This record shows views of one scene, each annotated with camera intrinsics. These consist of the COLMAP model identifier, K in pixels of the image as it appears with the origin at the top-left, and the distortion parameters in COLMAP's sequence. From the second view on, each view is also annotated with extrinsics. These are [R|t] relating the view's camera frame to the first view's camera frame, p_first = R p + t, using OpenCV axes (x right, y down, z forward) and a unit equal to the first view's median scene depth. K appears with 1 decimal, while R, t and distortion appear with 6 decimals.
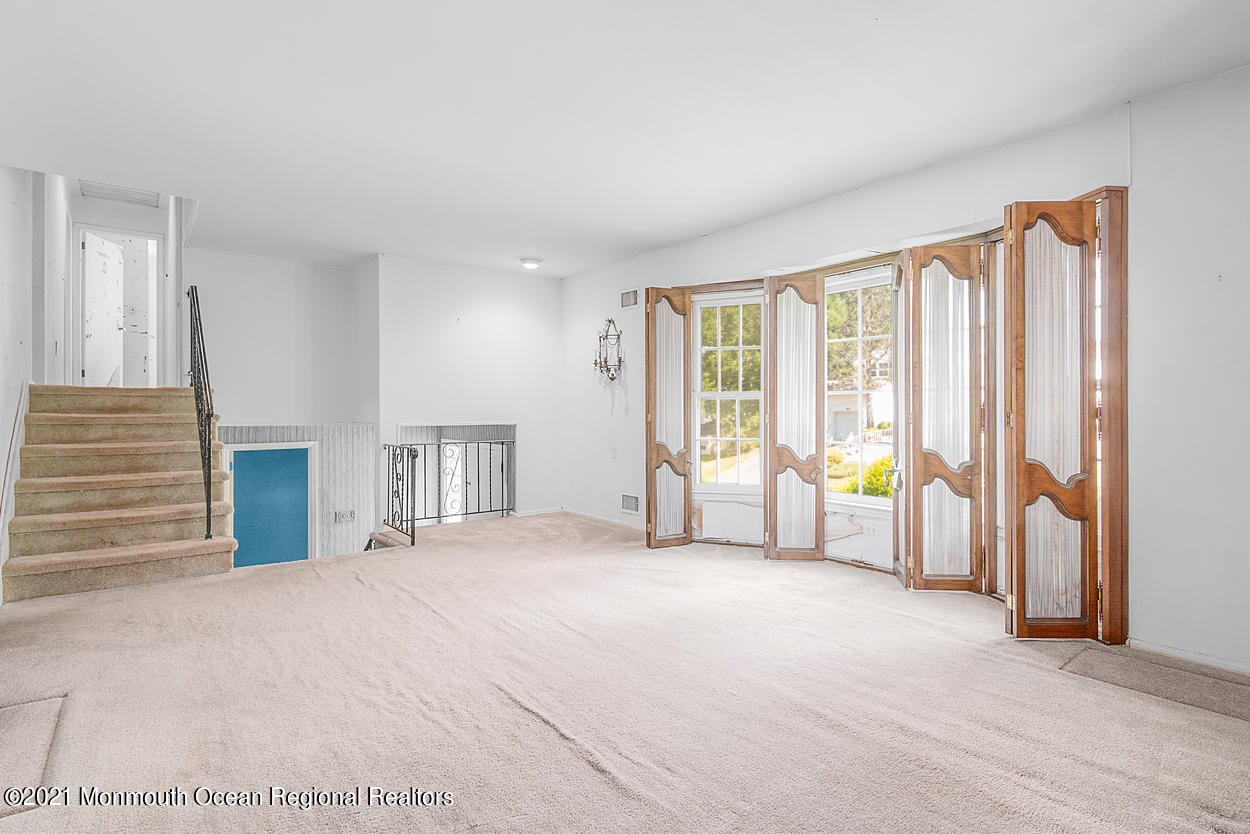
lens RADIAL K [[630.6, 0, 624.1], [0, 630.6, 406.6], [0, 0, 1]] dist [0.003508, -0.000262]
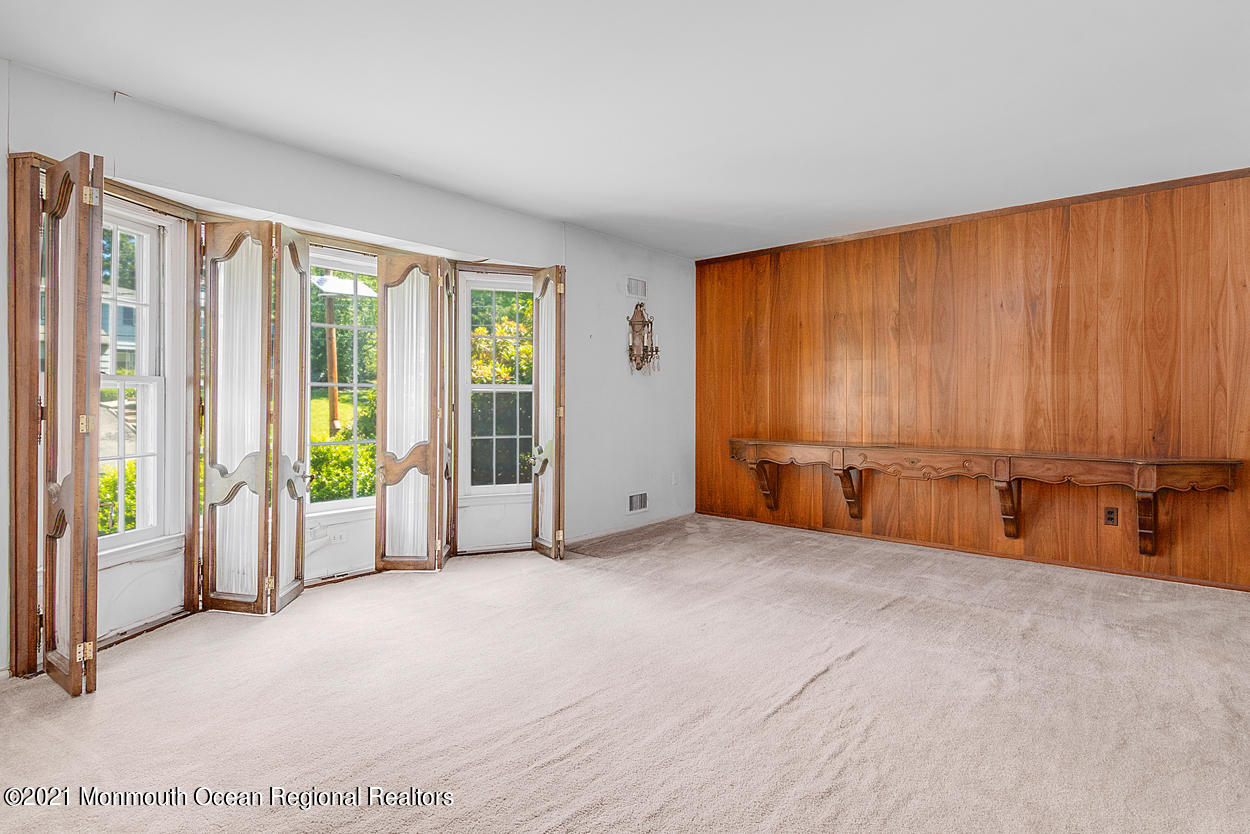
lens RADIAL K [[630.6, 0, 624.1], [0, 630.6, 406.6], [0, 0, 1]] dist [0.003508, -0.000262]
pose [[-0.197240, 0.003002, 0.980351, -0.896803], [-0.002137, 0.999992, -0.003492, 0.012514], [-0.980353, -0.002784, -0.197232, 1.197840]]
